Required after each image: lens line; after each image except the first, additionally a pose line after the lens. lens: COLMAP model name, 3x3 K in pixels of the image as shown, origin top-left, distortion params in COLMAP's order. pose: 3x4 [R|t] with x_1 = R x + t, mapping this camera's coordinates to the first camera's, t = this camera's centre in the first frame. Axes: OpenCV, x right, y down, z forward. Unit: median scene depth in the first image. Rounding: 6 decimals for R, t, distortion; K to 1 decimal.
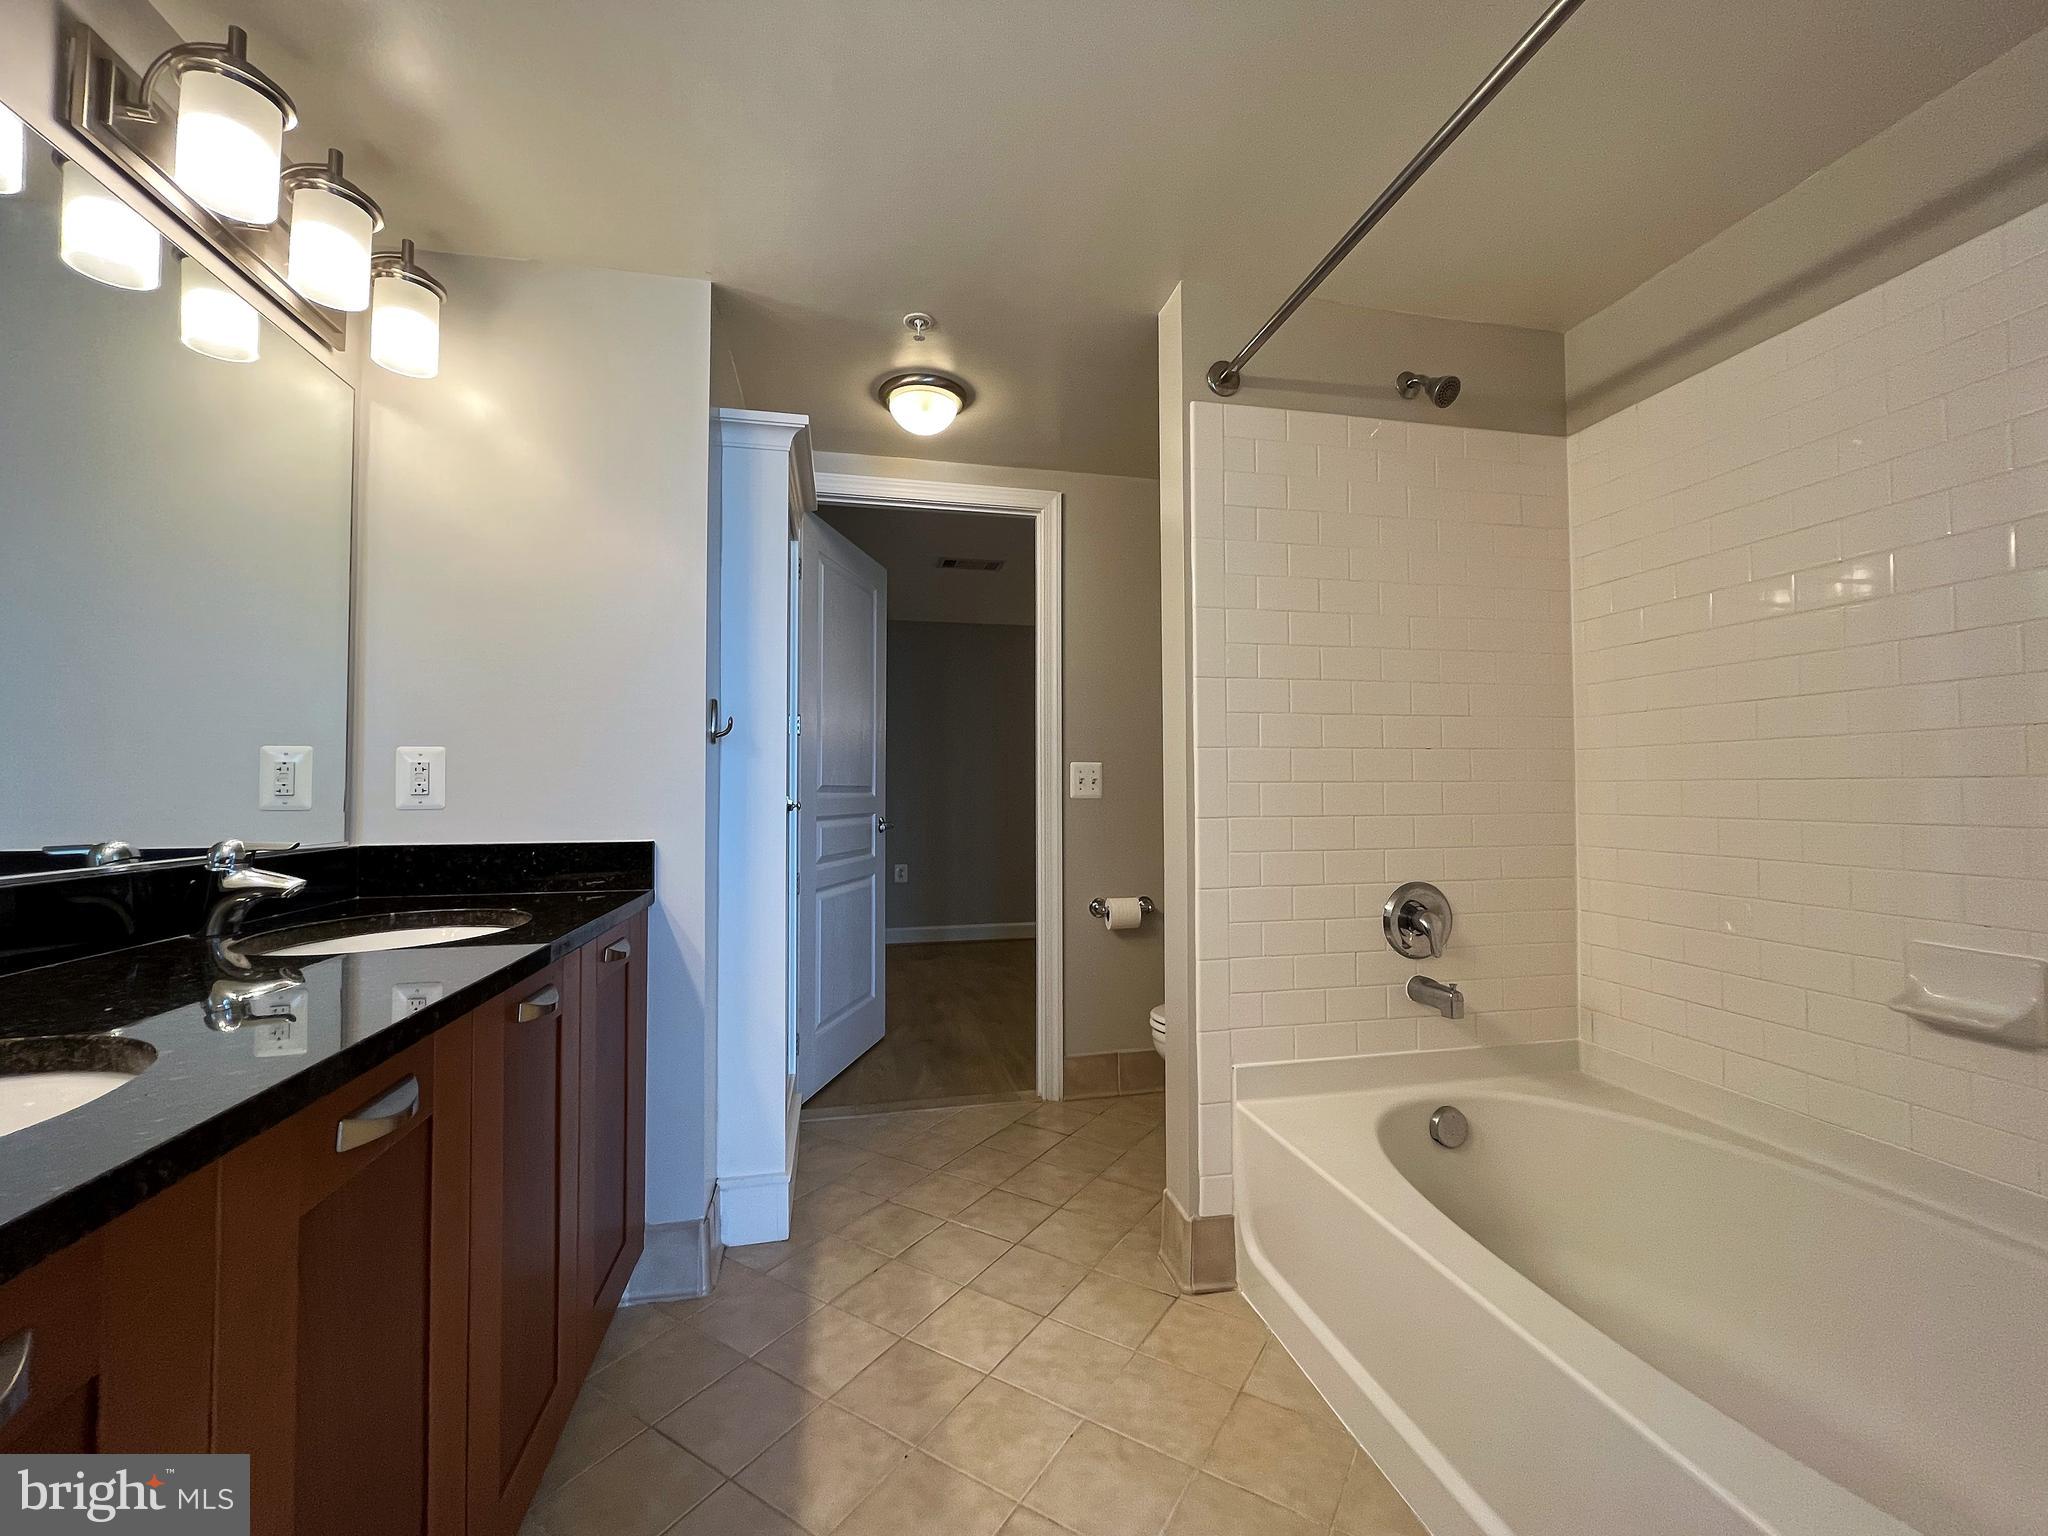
lens RADIAL K [[842.1, 0, 1032.3], [0, 842.1, 764.5], [0, 0, 1]] dist [-0.002957, -0.000235]
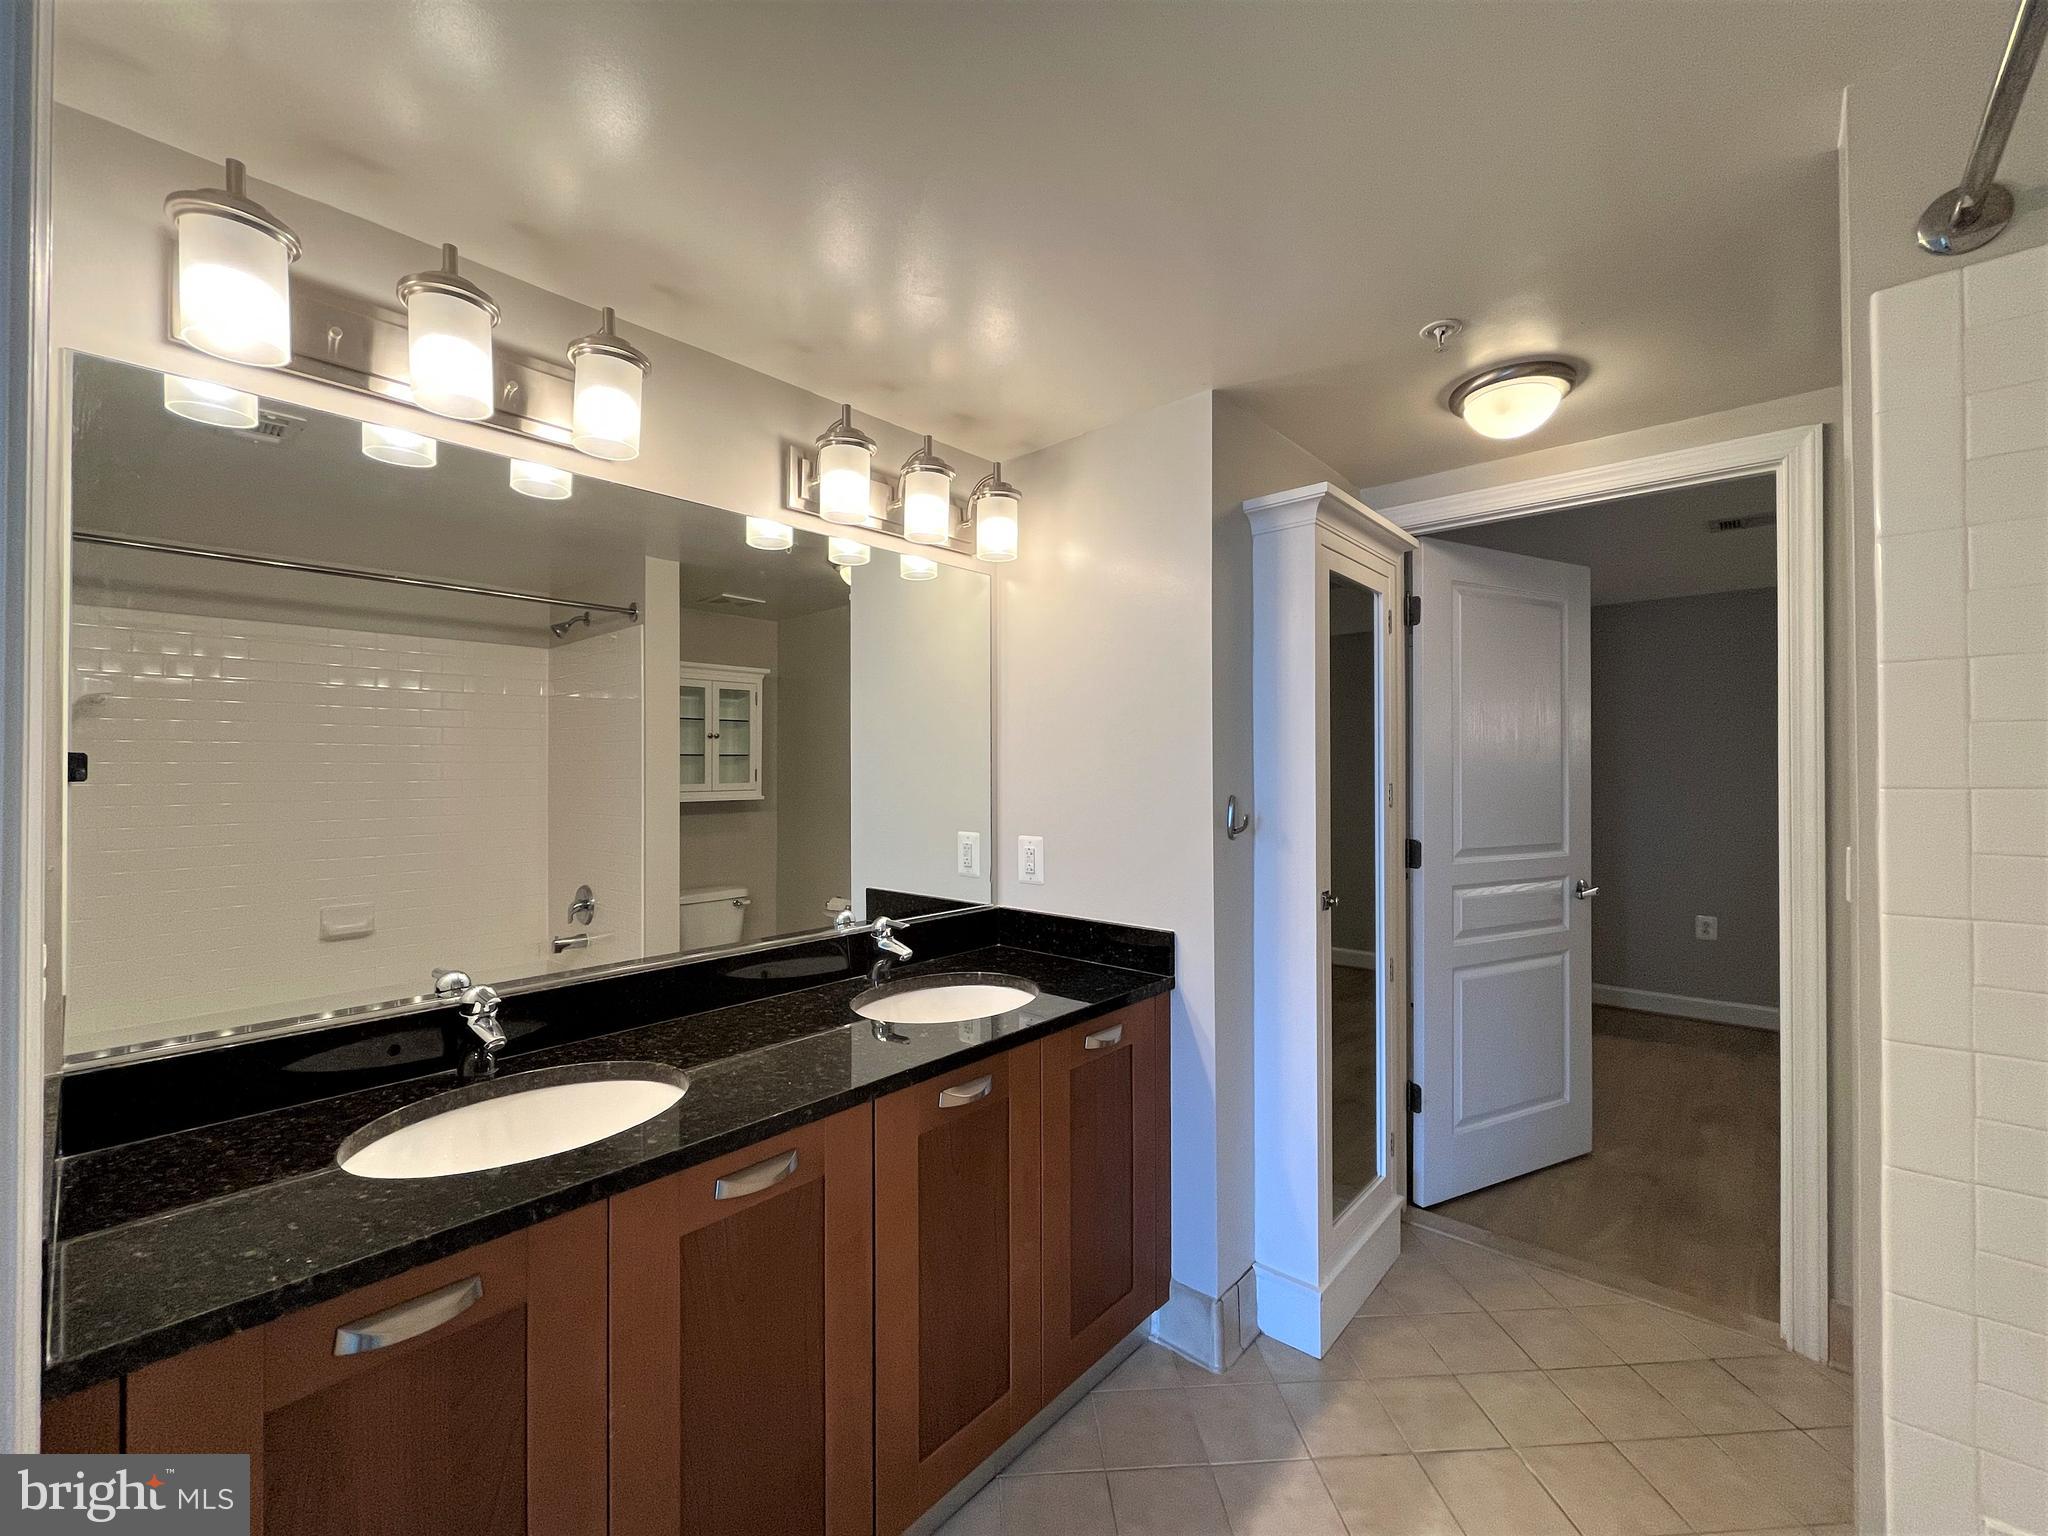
lens RADIAL K [[842.1, 0, 1032.3], [0, 842.1, 764.5], [0, 0, 1]] dist [-0.002957, -0.000235]
pose [[0.588773, -0.000362, -0.808298, 0.299021], [0.023988, 0.999567, 0.017026, -0.137768], [0.807942, -0.029414, 0.588527, 0.205318]]
